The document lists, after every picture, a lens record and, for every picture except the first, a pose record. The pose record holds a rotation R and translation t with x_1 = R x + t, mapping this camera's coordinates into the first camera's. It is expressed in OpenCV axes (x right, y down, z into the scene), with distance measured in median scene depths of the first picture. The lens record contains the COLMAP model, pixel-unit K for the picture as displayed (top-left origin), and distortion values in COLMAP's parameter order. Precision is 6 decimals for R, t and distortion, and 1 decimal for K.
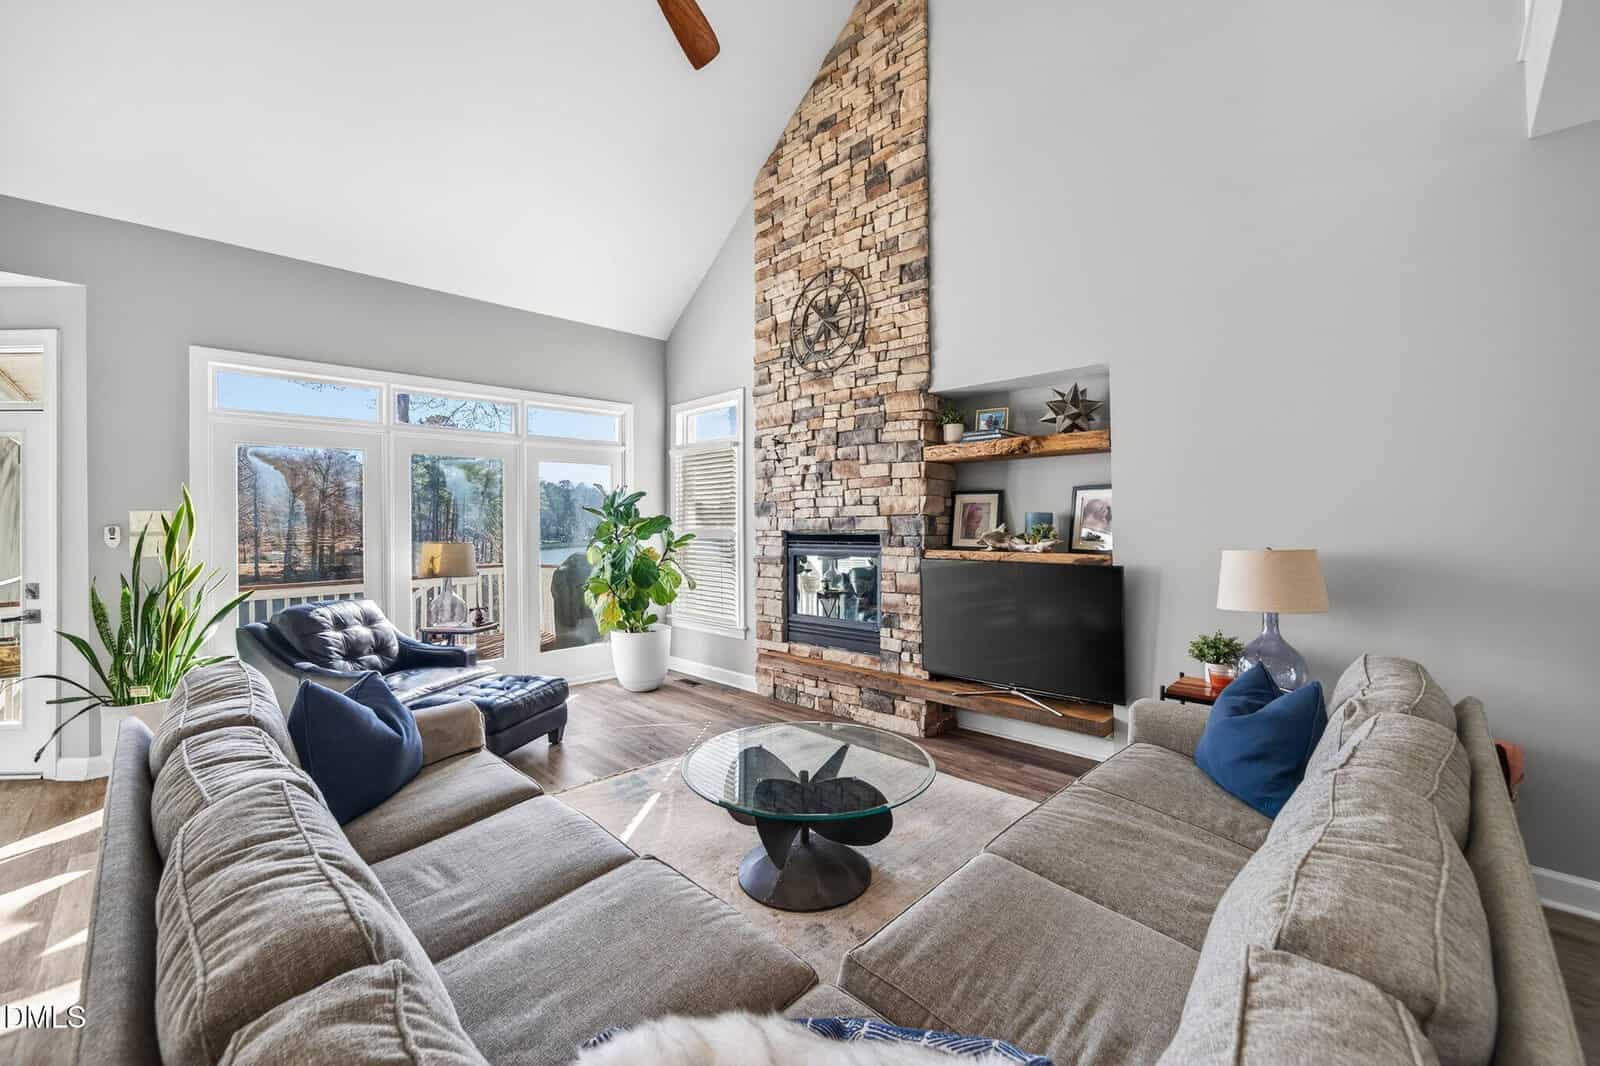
lens RADIAL K [[663.5, 0, 801.8], [0, 663.5, 510.4], [0, 0, 1]] dist [-0.020619, 0.003292]
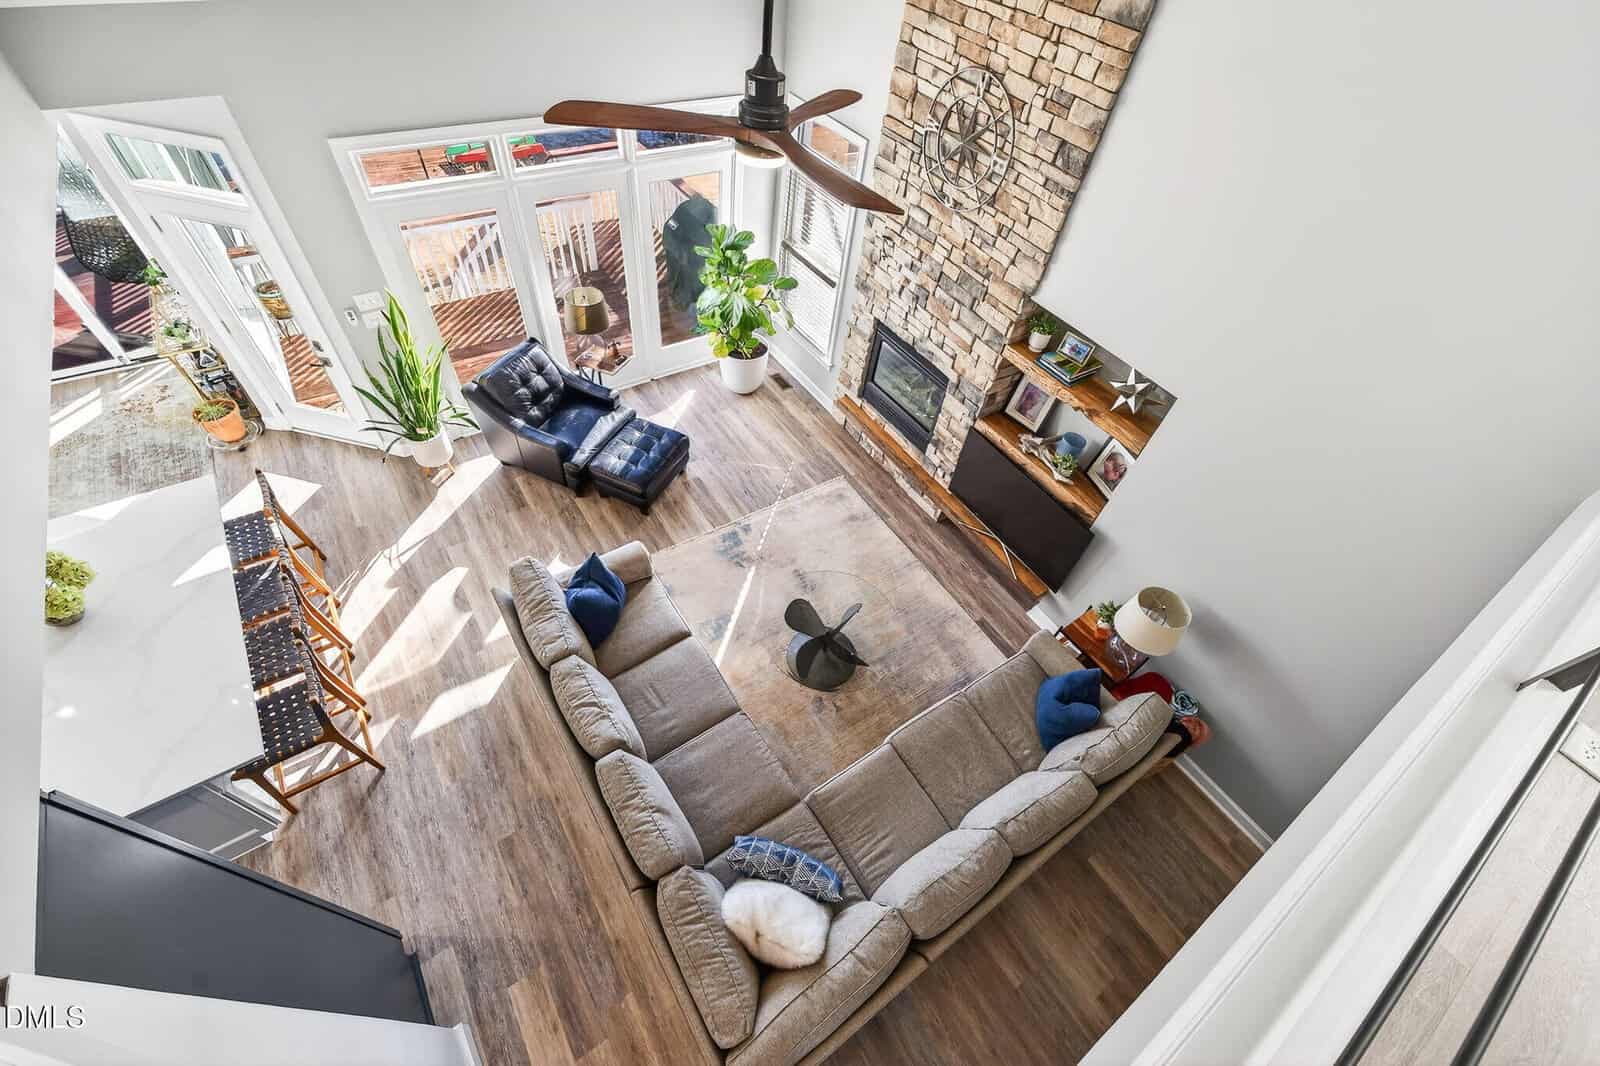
lens RADIAL K [[637.2, 0, 791.7], [0, 637.2, 533.3], [0, 0, 1]] dist [0.001467, 0.000505]
pose [[0.974525, 0.216531, -0.058447, -0.027654], [-0.091200, 0.620660, 0.778758, -0.648719], [0.204901, -0.753588, 0.624596, 0.050983]]
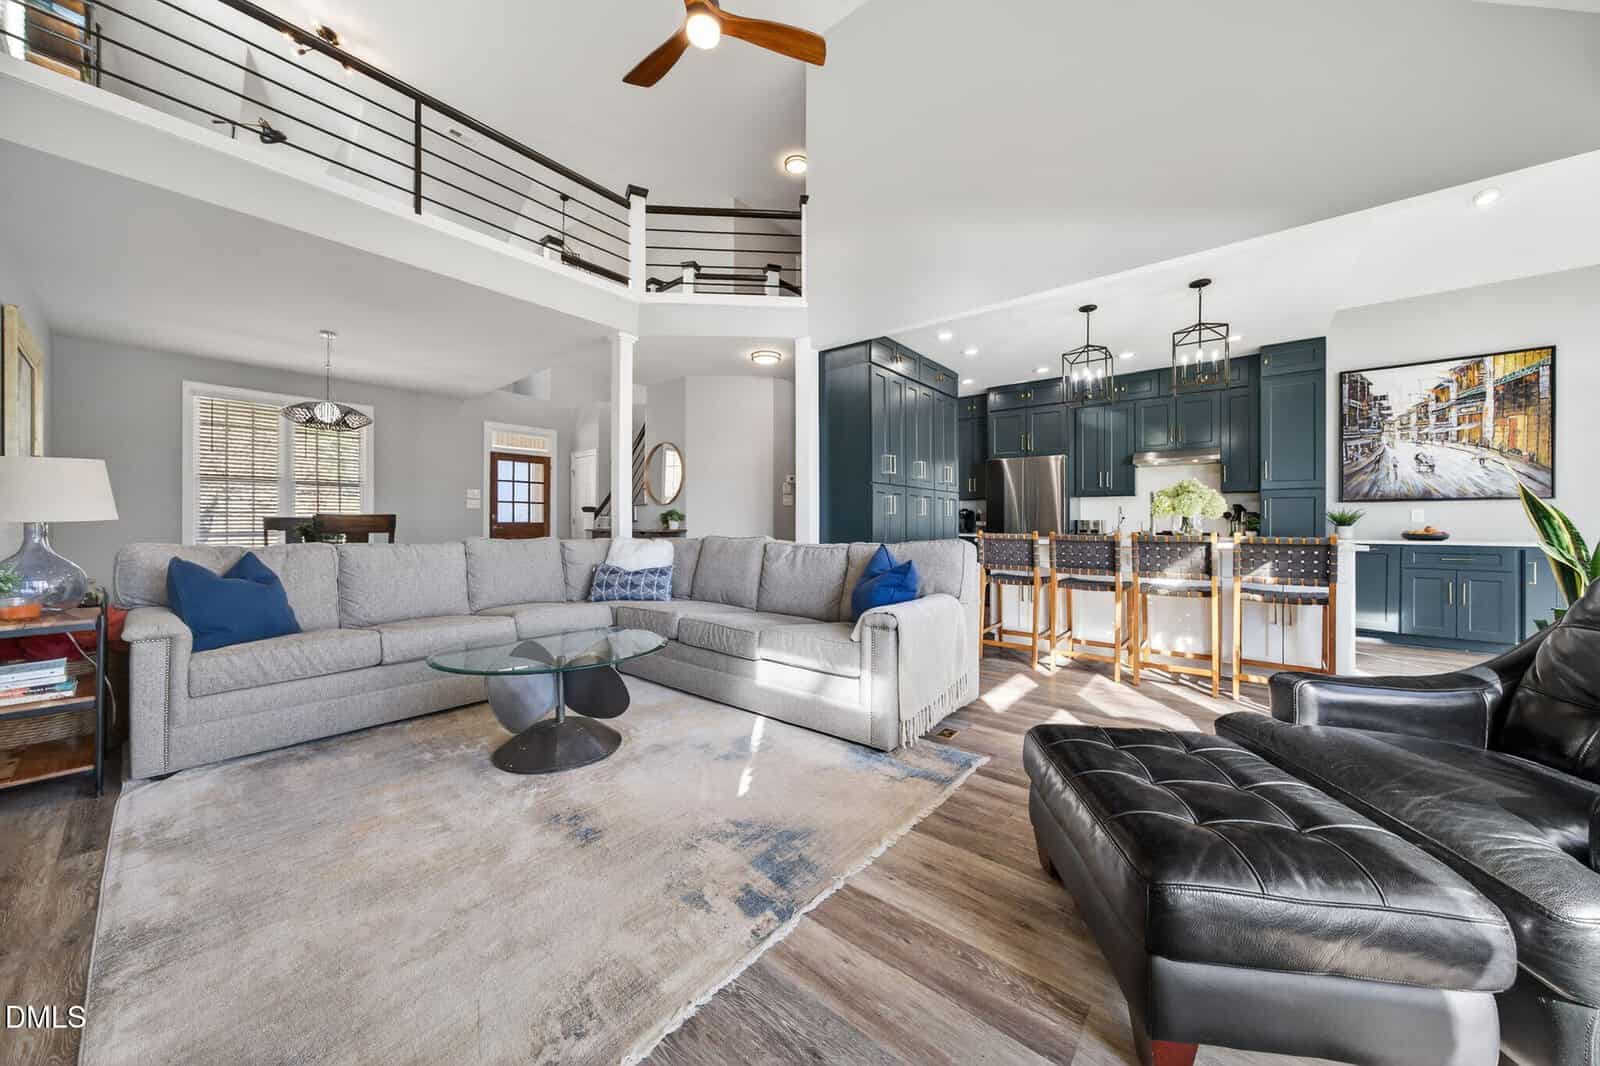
lens RADIAL K [[557.3, 0, 798.2], [0, 557.3, 521.2], [0, 0, 1]] dist [0.003560, 0.000753]
pose [[-0.995108, 0.003703, -0.098724, -0.178891], [0.005892, 0.999743, -0.021886, 0.107625], [0.098618, -0.022360, -0.994874, 1.168804]]
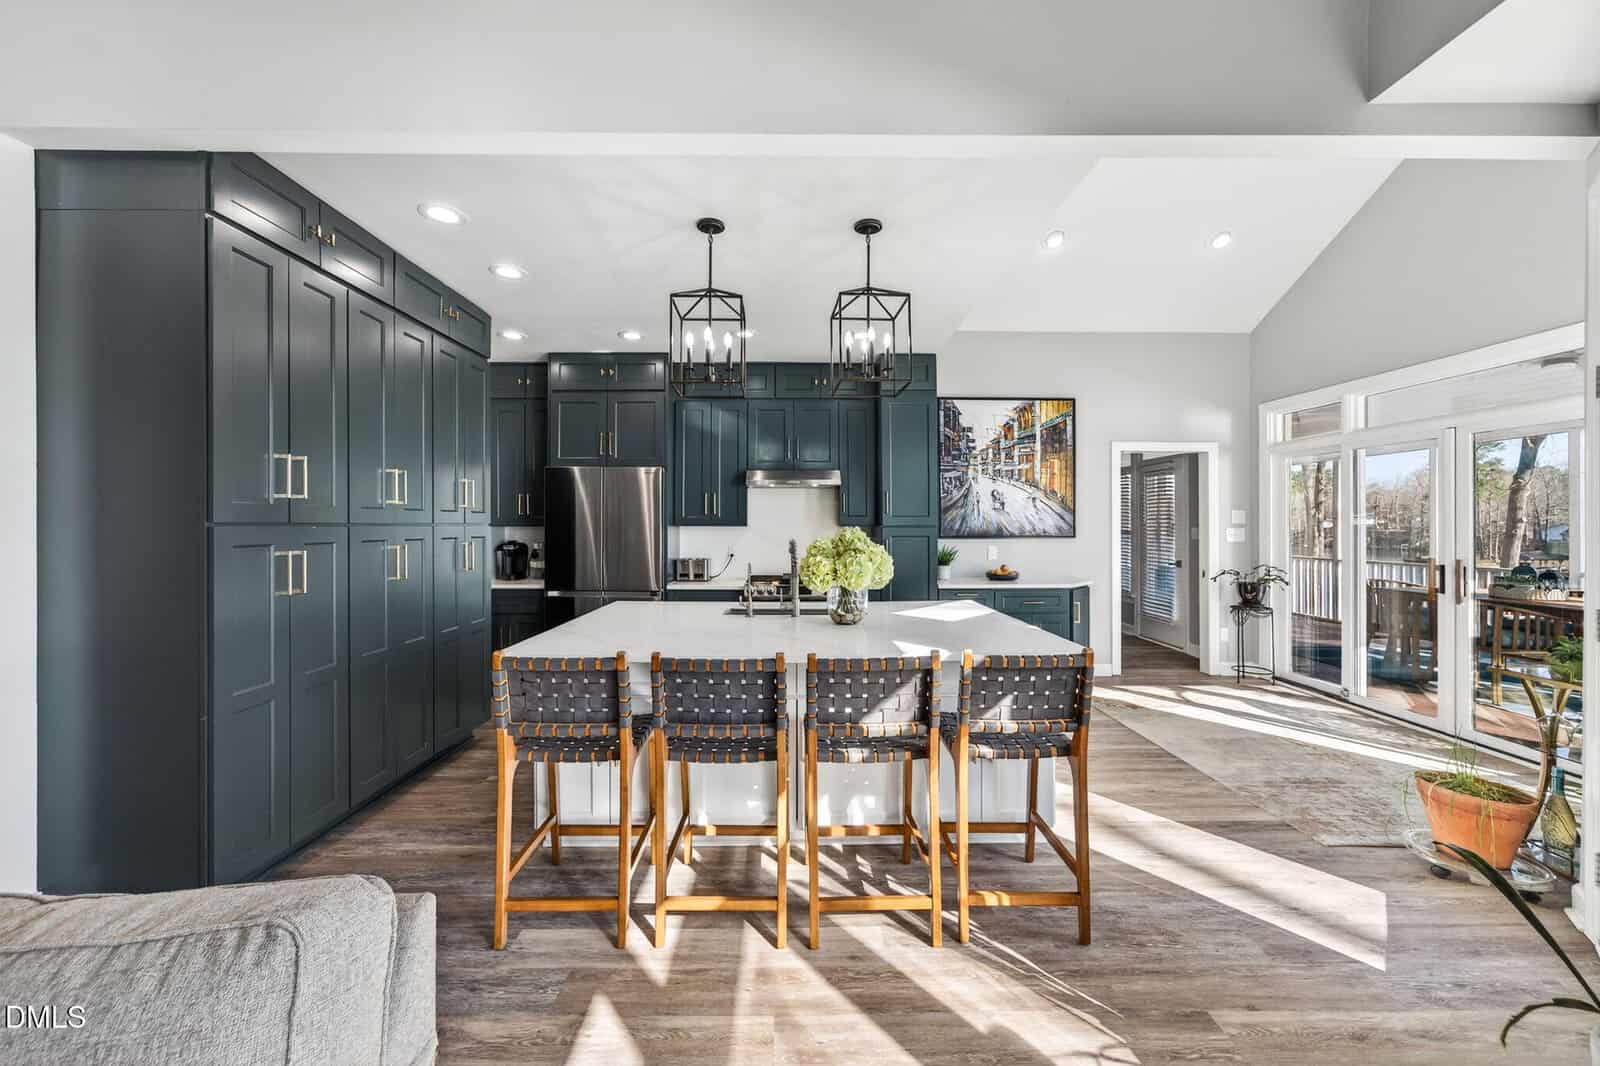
lens RADIAL K [[597.2, 0, 805.6], [0, 597.2, 519.8], [0, 0, 1]] dist [-0.008449, 0.000476]
pose [[-0.692937, 0.005765, -0.720975, -0.426607], [0.020635, 0.999717, -0.011839, 0.017285], [0.720703, -0.023082, -0.692860, 0.710277]]
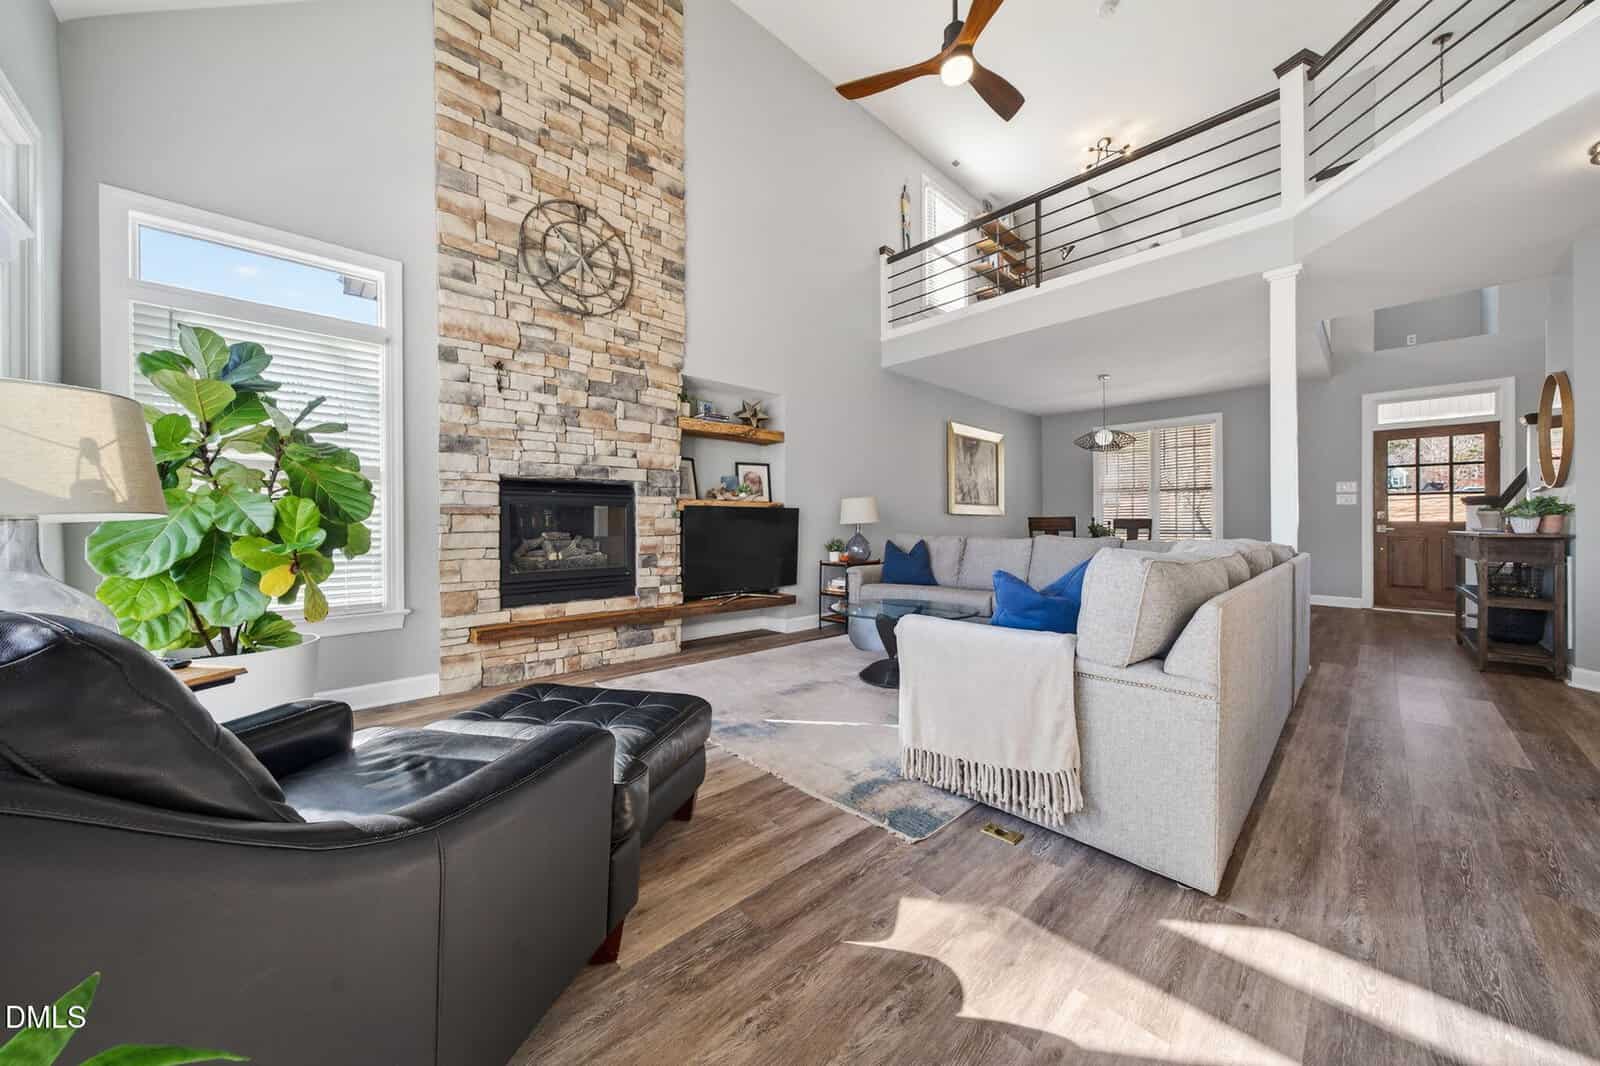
lens RADIAL K [[557.3, 0, 788.4], [0, 557.3, 521.4], [0, 0, 1]] dist [0.003560, 0.000753]
pose [[0.033172, 0.011190, 0.999387, -0.816135], [-0.015693, 0.999820, -0.010674, 0.103987], [-0.999326, -0.015329, 0.033341, 0.723951]]
